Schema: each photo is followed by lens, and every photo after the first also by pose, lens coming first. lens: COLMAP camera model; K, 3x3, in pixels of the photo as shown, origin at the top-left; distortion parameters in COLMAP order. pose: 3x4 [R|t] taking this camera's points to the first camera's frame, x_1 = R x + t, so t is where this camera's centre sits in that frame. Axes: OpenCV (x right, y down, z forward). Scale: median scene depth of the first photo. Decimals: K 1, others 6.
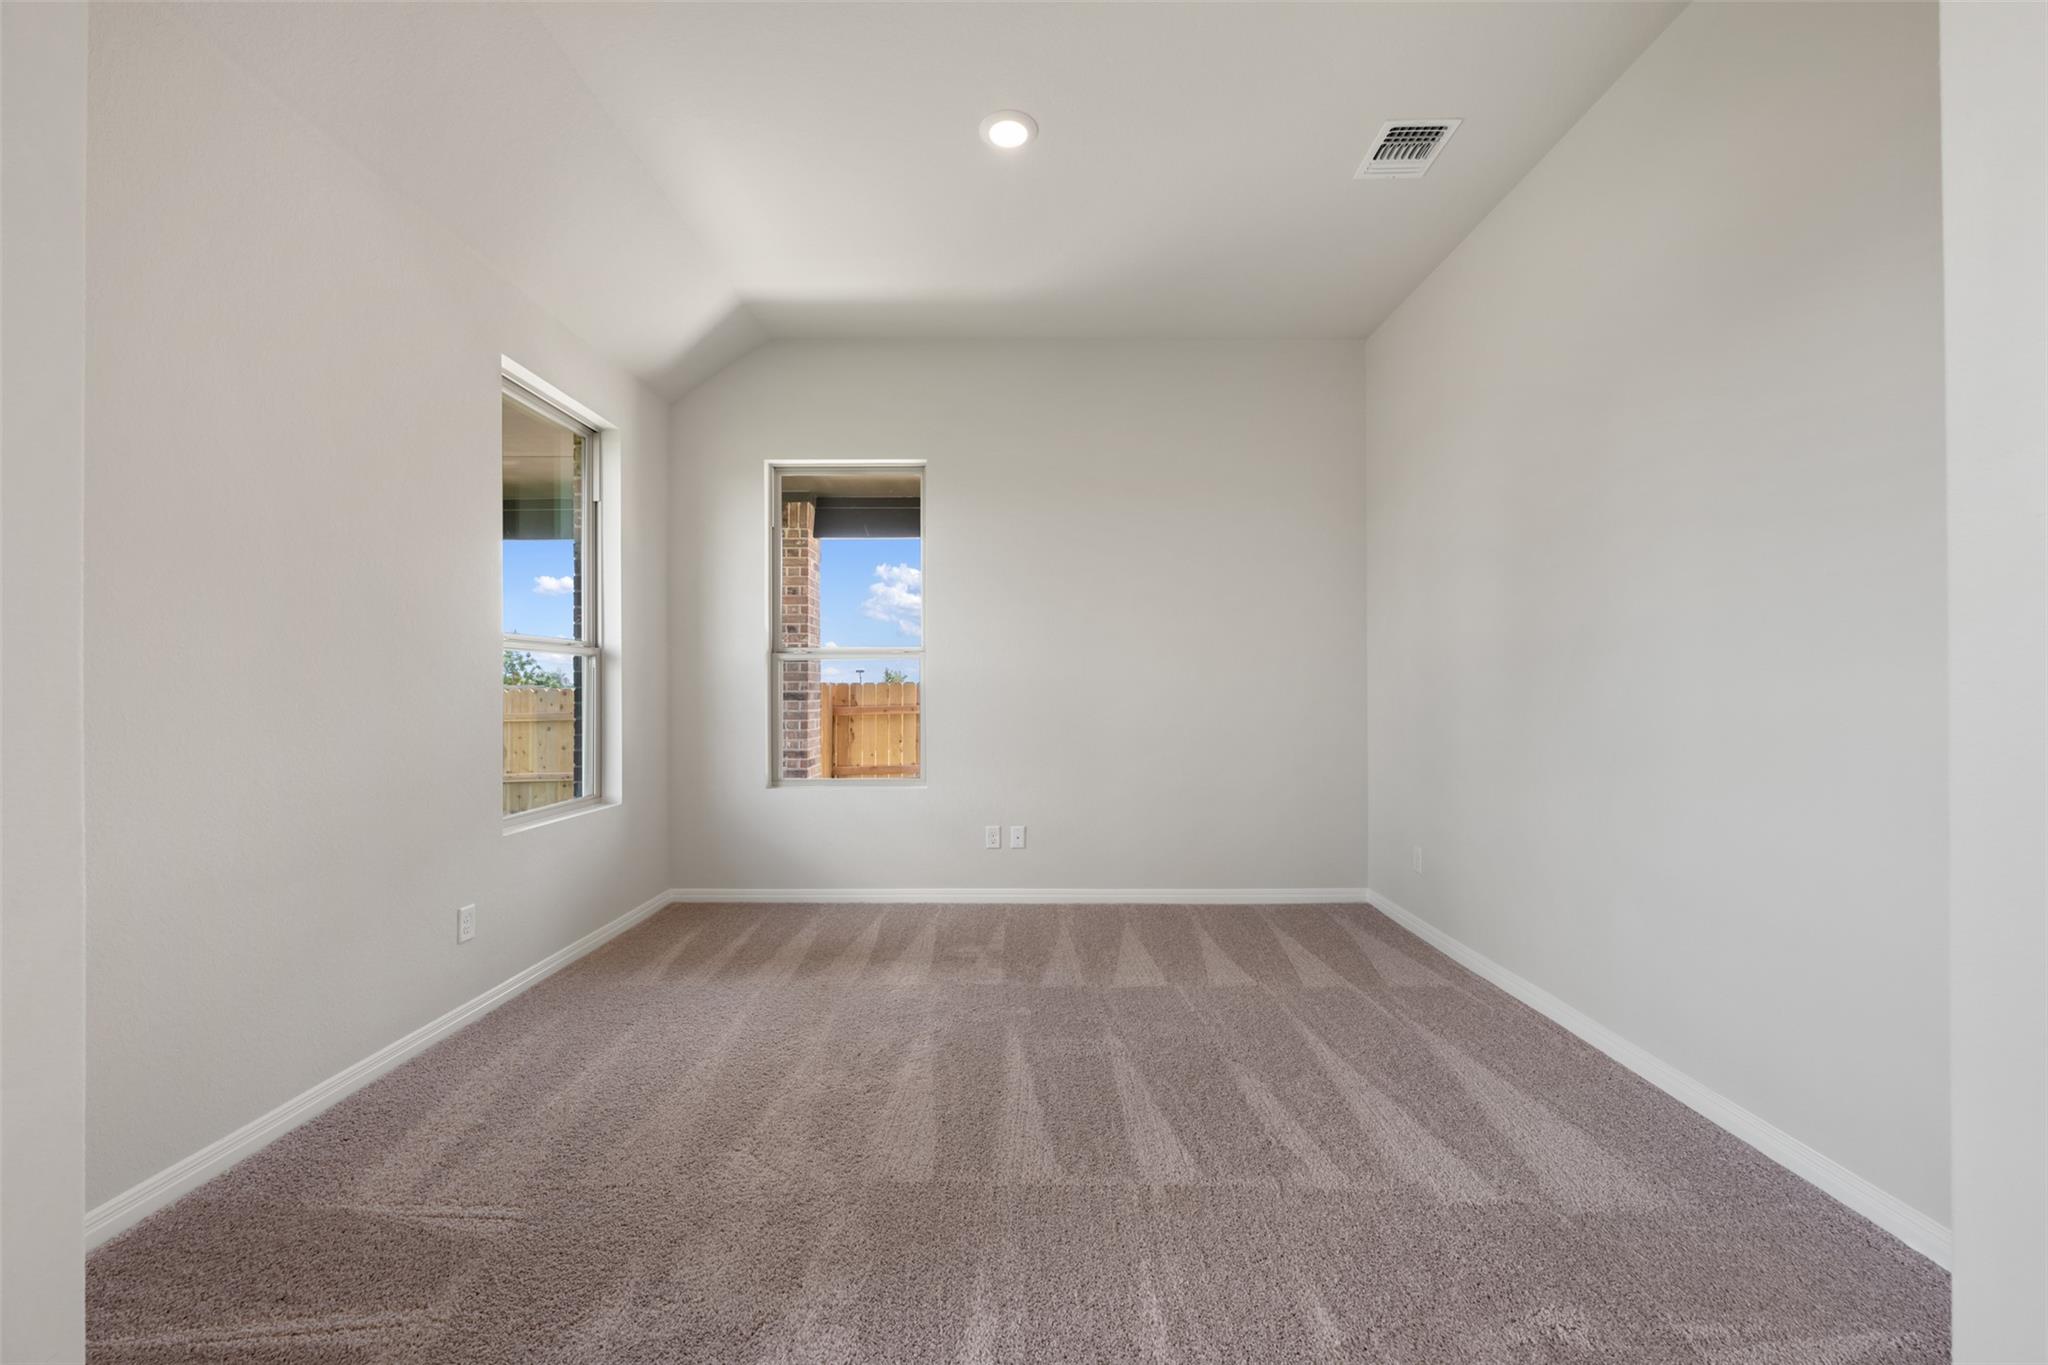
lens RADIAL K [[809.4, 0, 1027.7], [0, 809.4, 692.3], [0, 0, 1]] dist [-0.002206, 0.000855]
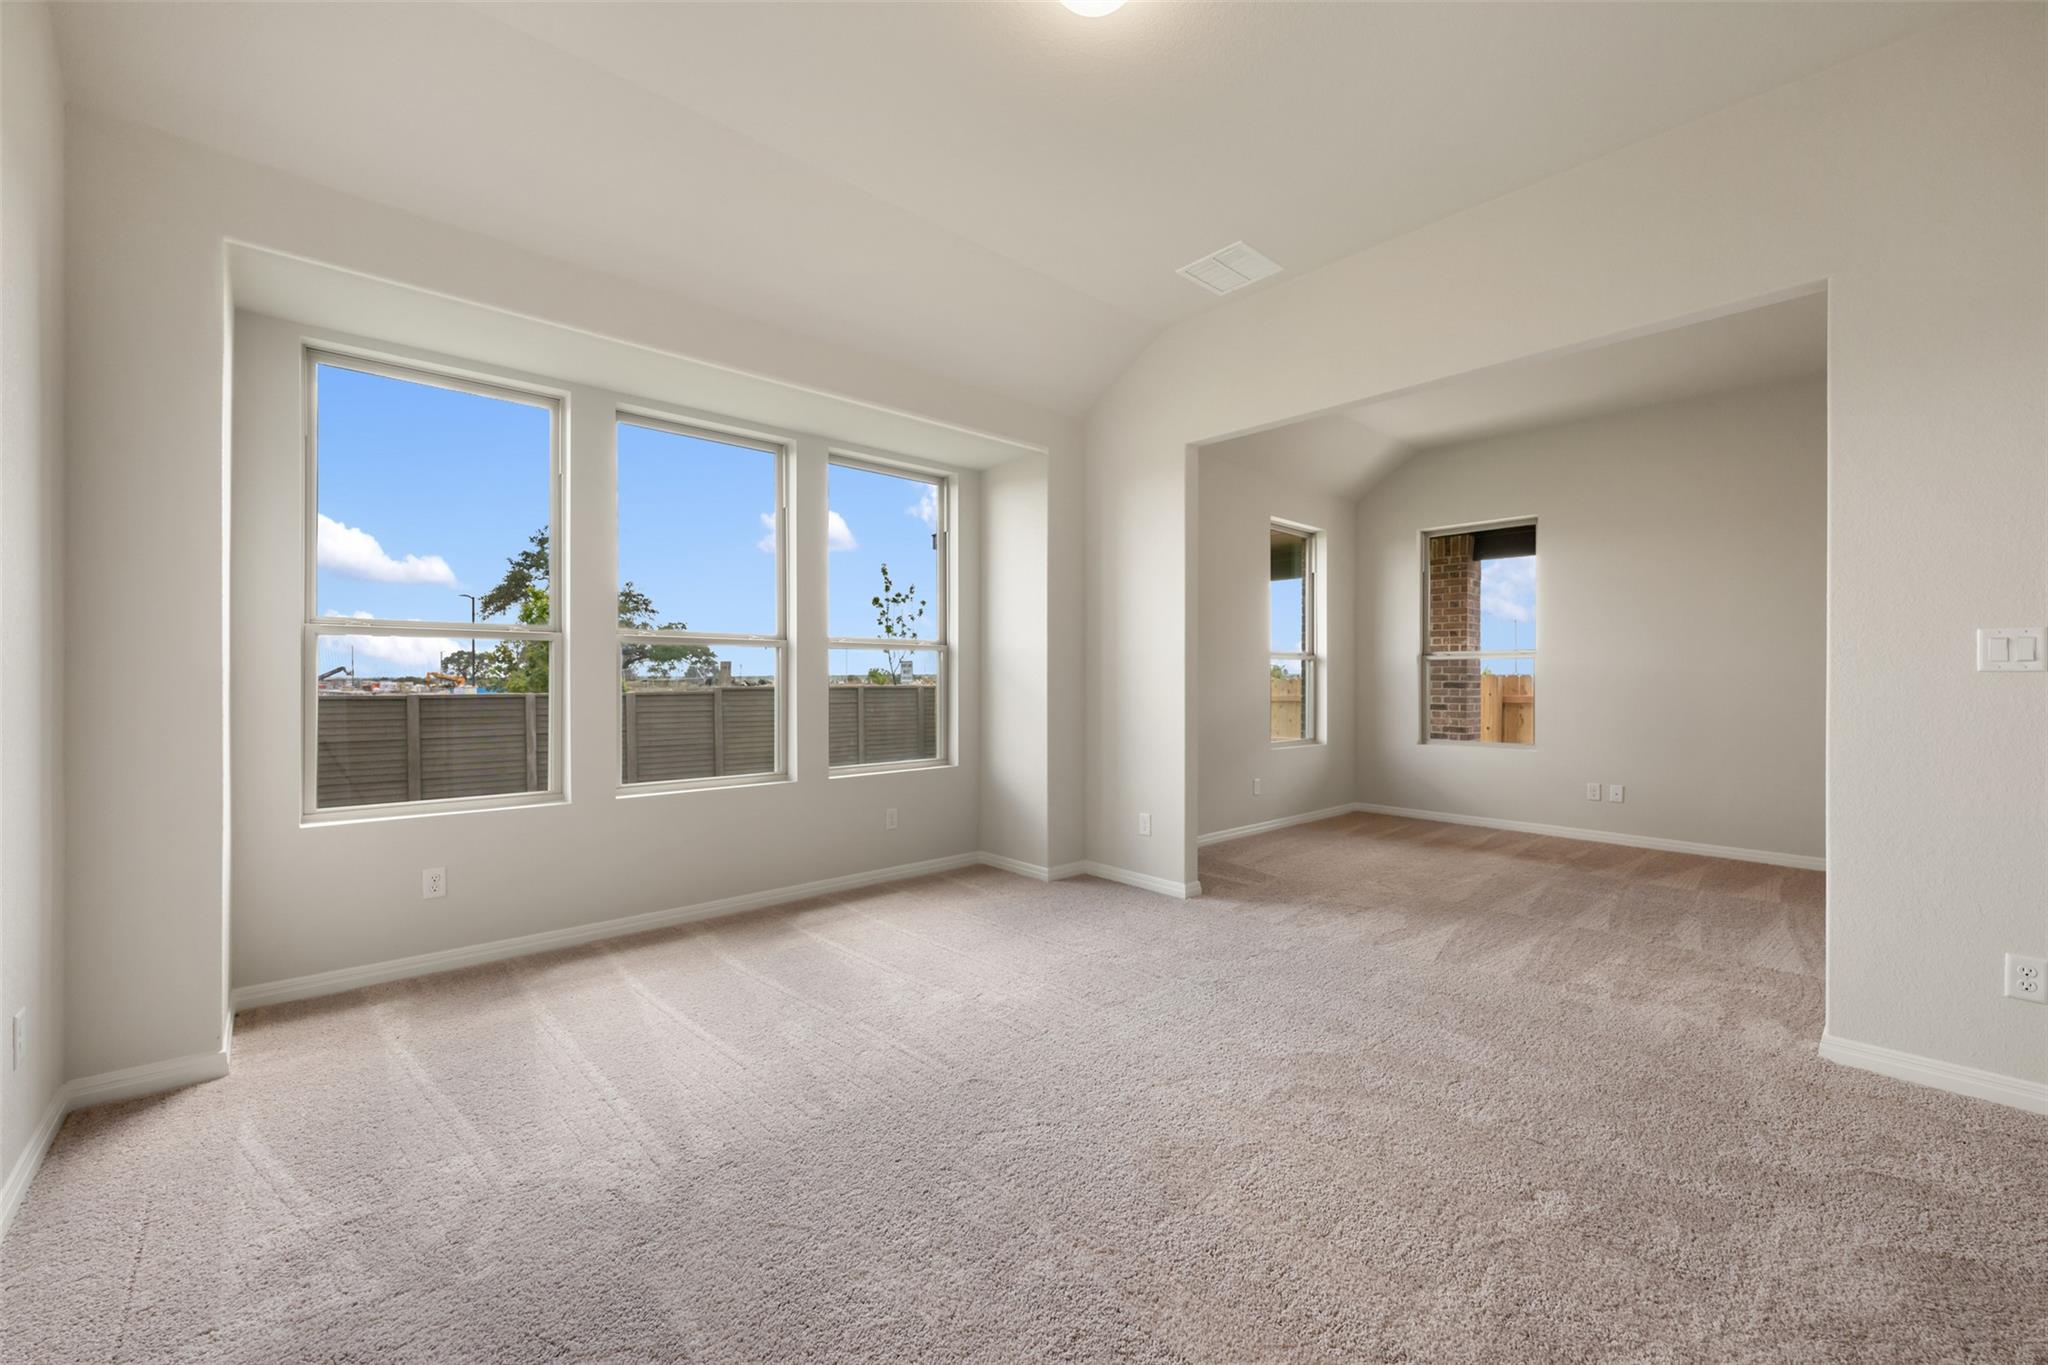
lens RADIAL K [[809.4, 0, 1019.8], [0, 809.4, 672.8], [0, 0, 1]] dist [-0.002206, 0.000855]
pose [[0.670185, -0.002041, -0.742191, 0.307180], [-0.007214, 0.999931, -0.009264, 0.003631], [0.742159, 0.011563, 0.670124, -0.581156]]
